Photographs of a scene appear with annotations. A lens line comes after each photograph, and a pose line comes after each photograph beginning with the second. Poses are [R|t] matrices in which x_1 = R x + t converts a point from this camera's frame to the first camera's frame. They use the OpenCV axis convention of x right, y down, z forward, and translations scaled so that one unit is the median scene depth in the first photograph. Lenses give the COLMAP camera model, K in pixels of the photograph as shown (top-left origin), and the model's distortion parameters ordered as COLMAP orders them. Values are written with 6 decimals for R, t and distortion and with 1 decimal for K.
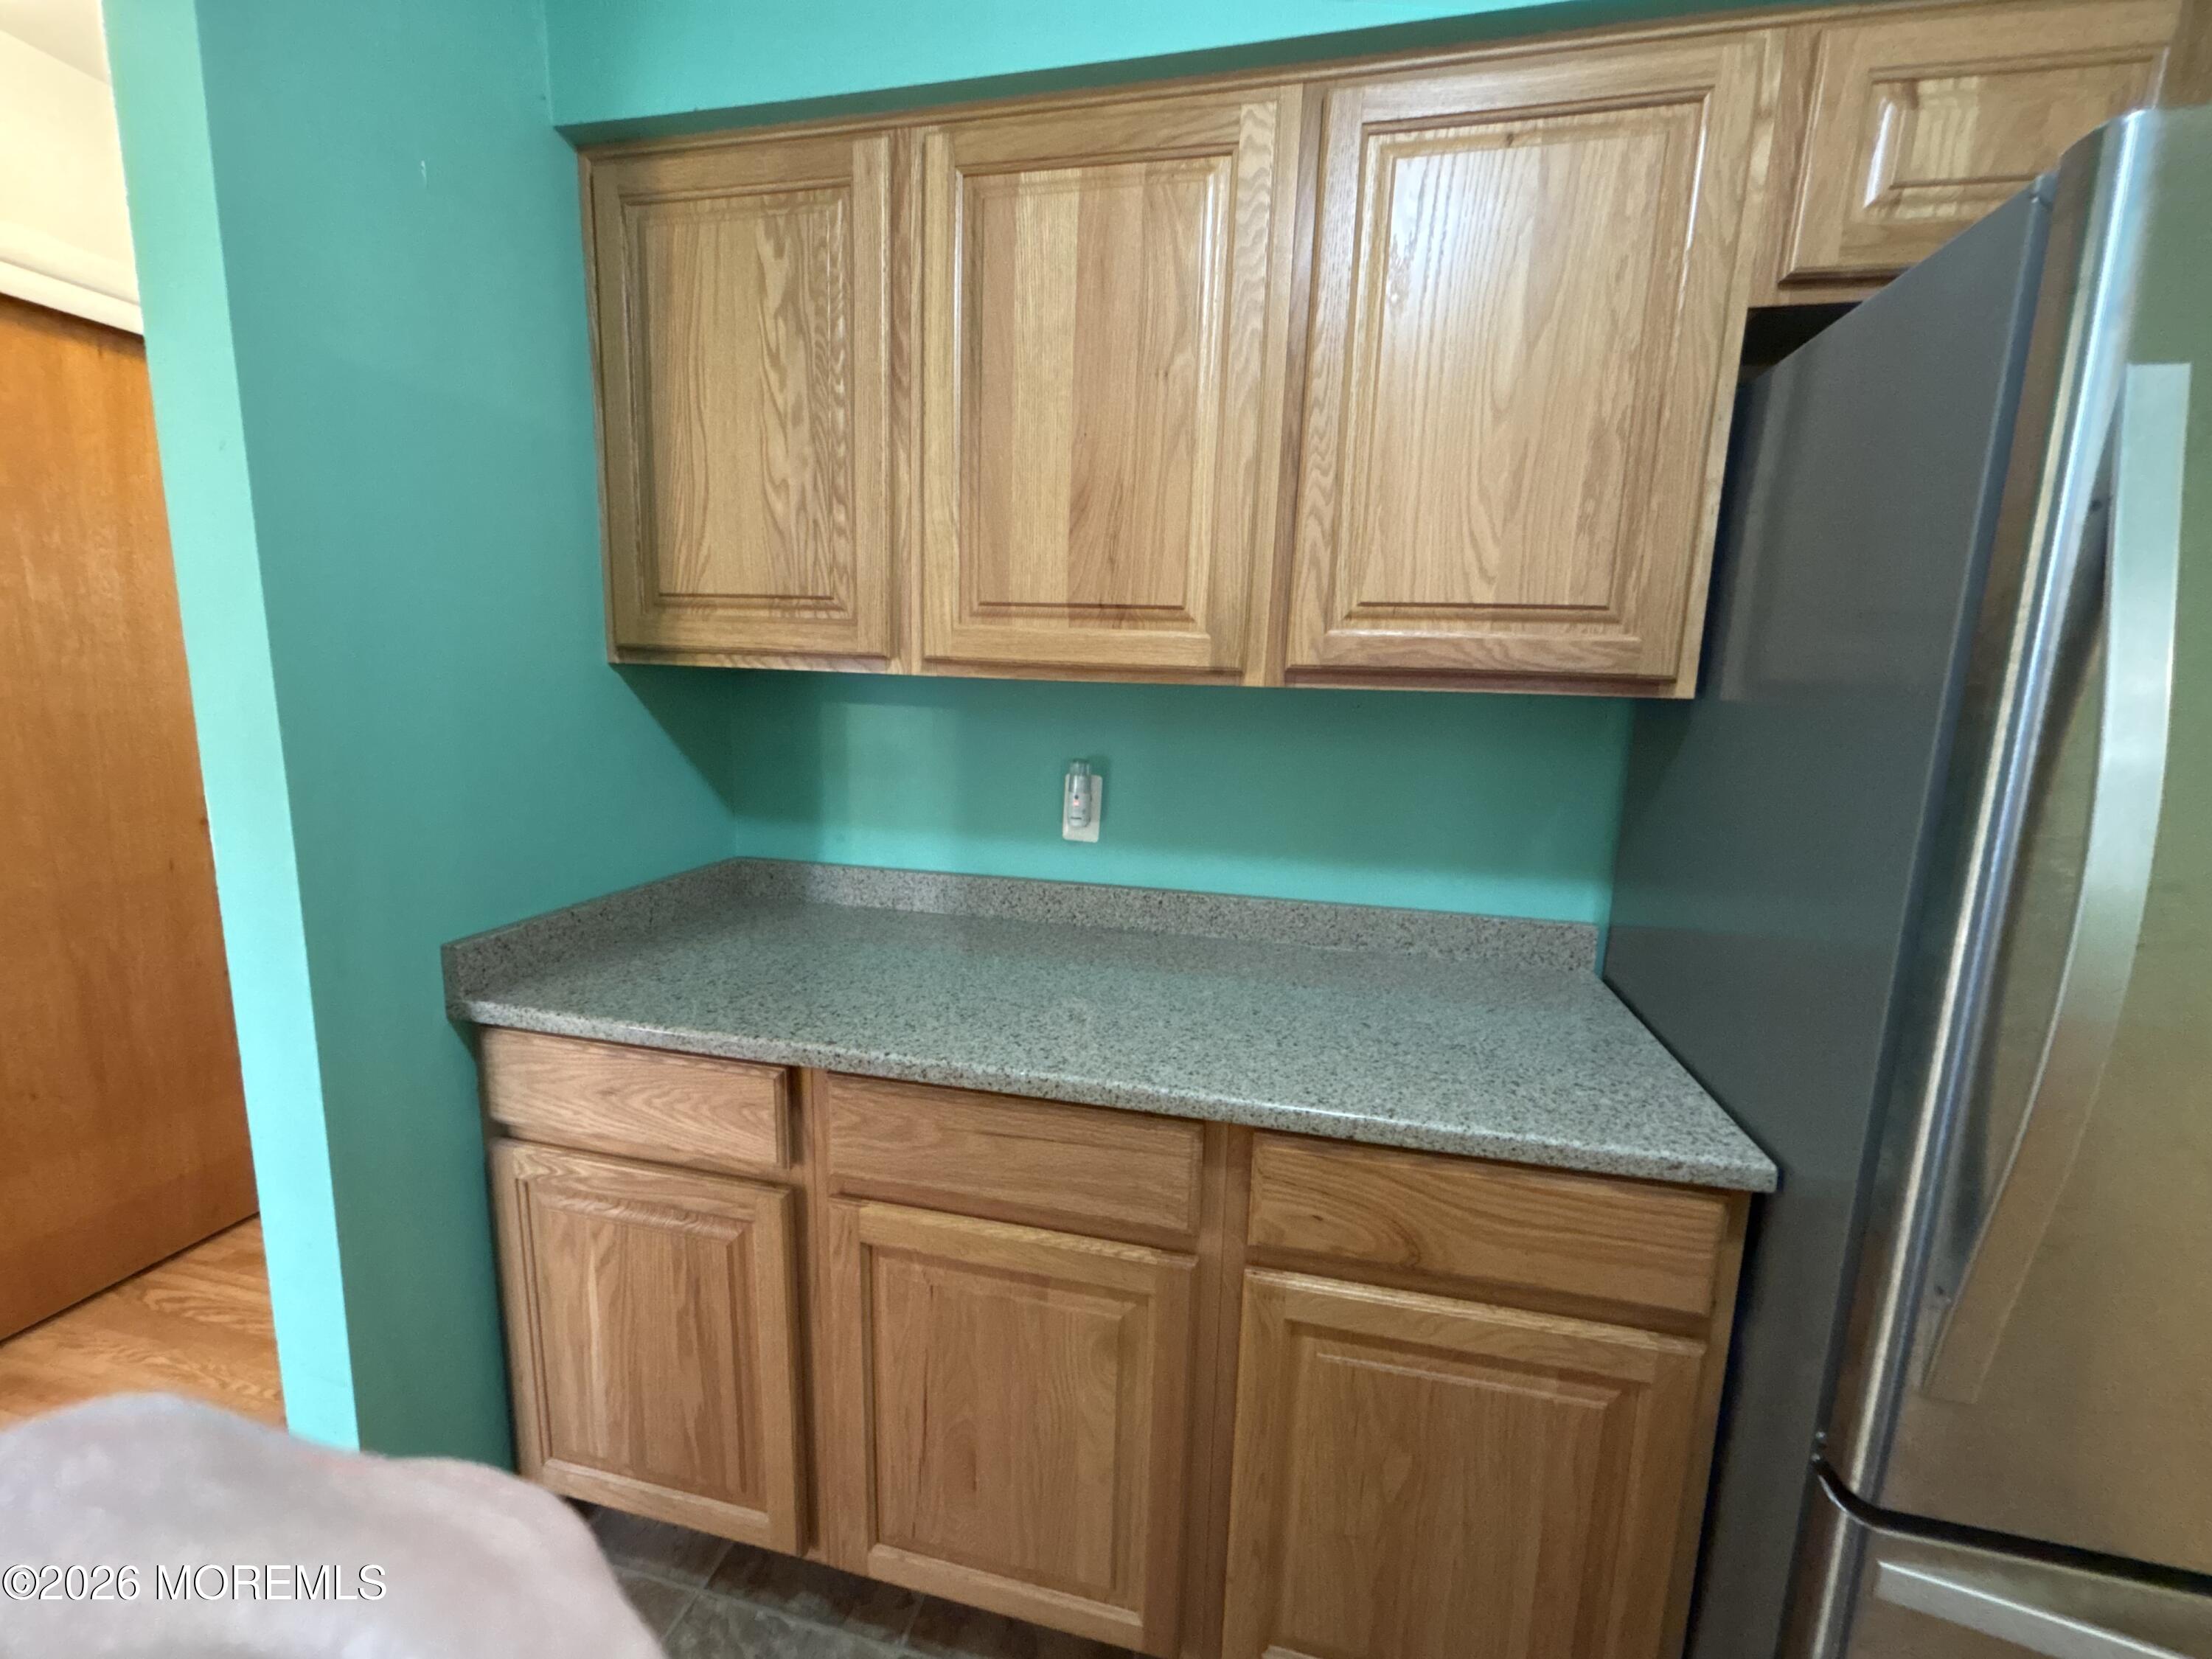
lens RADIAL K [[885.5, 0, 1112.6], [0, 885.5, 832.4], [0, 0, 1]] dist [0.000038, -0.000246]
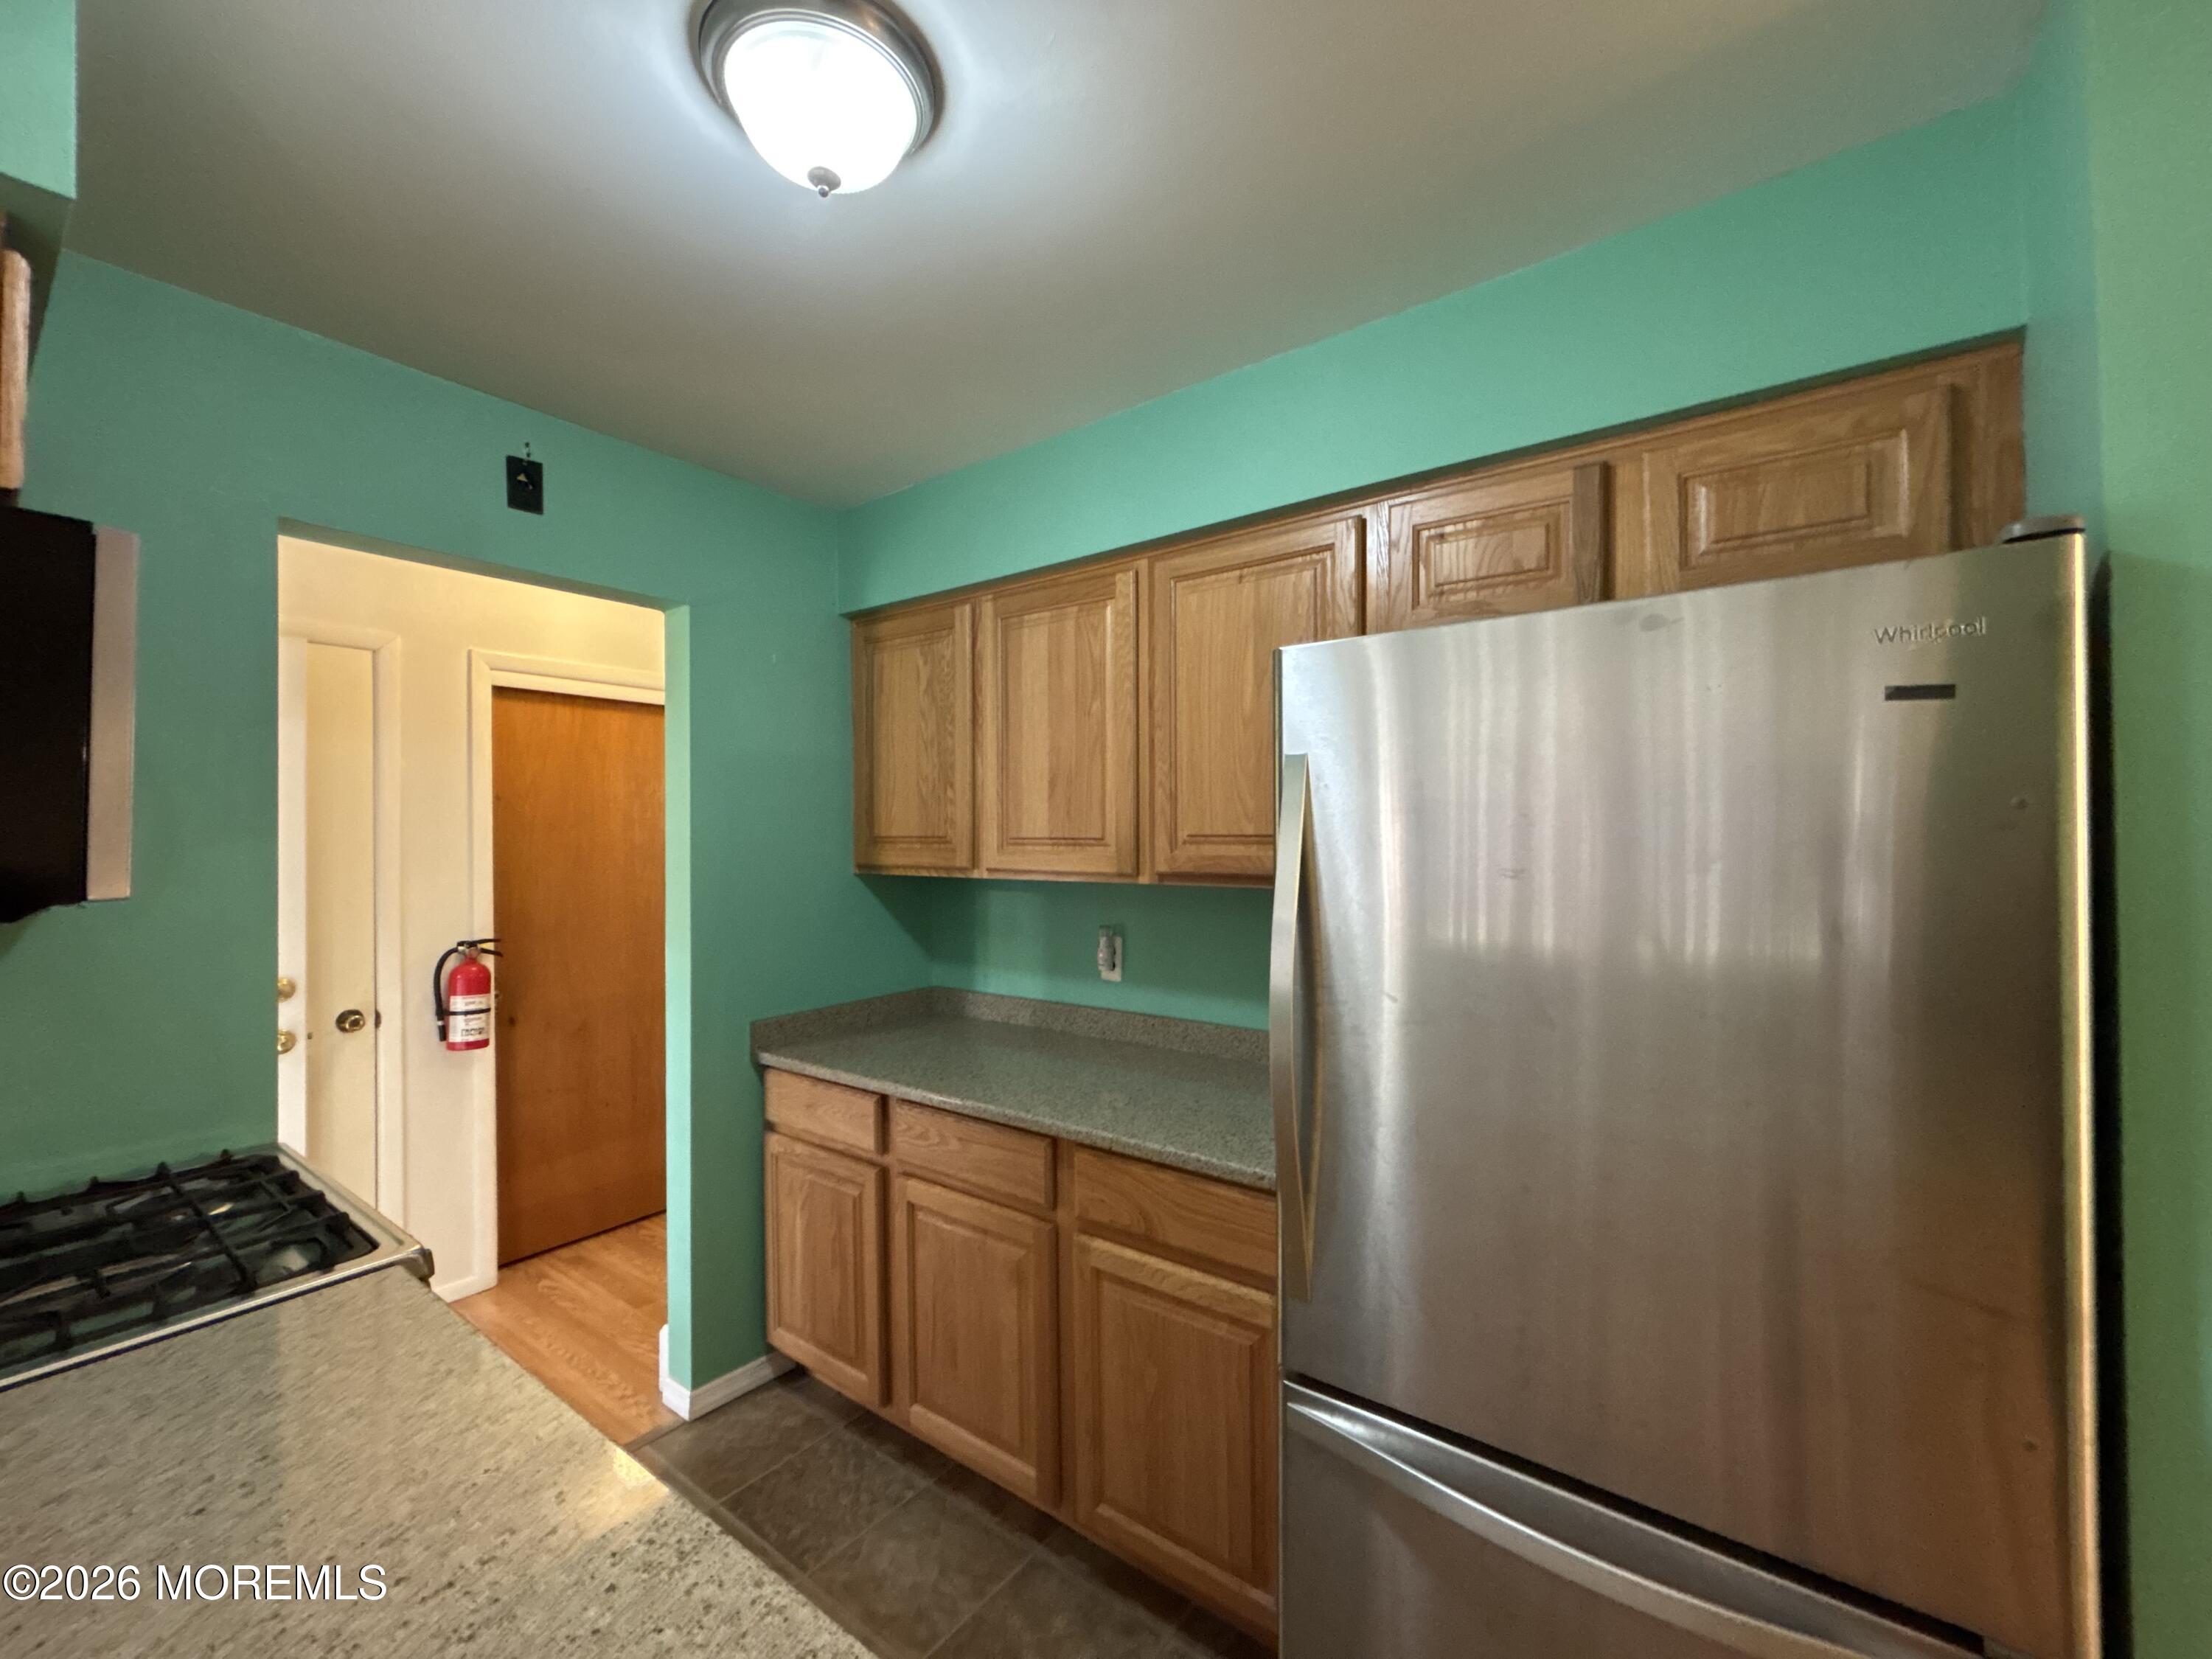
lens RADIAL K [[885.5, 0, 1129.4], [0, 885.5, 833.5], [0, 0, 1]] dist [0.000038, -0.000246]
pose [[0.920526, -0.038243, -0.388806, 0.791466], [-0.029153, 0.985699, -0.165976, 0.015474], [0.389593, 0.164120, 0.906246, -0.524387]]
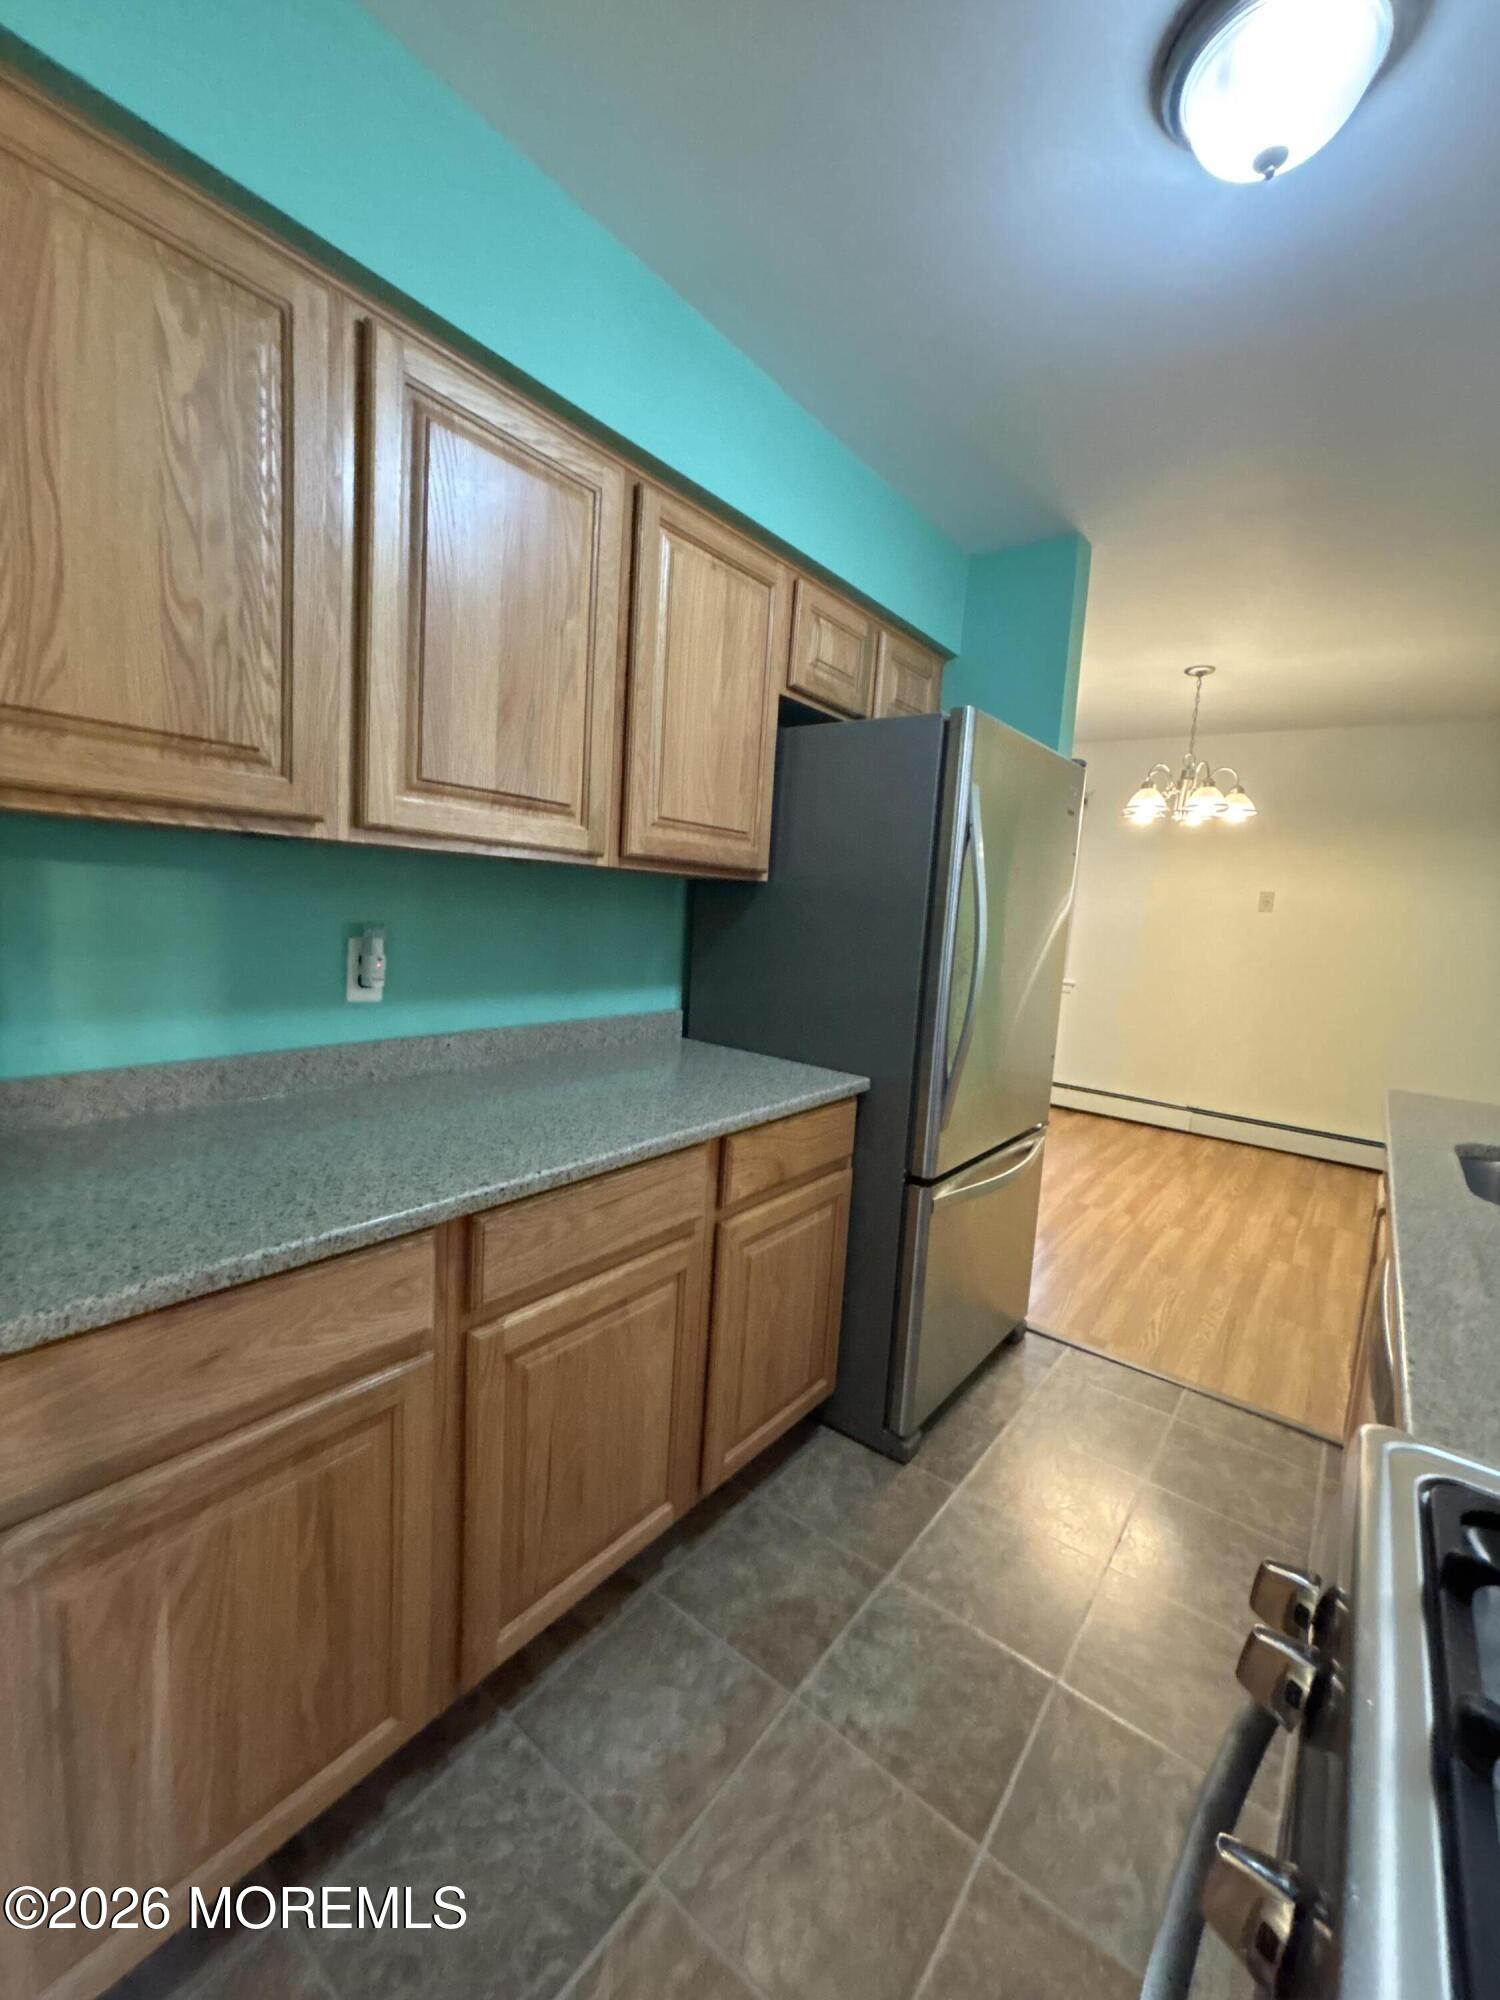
lens RADIAL K [[800.6, 0, 746.9], [0, 800.6, 999.9], [0, 0, 1]] dist [0.000038, -0.000246]
pose [[0.432486, -0.118626, 0.893803, -0.938179], [0.104618, 0.991214, 0.080933, -0.030678], [-0.895551, 0.058505, 0.441096, 0.236249]]
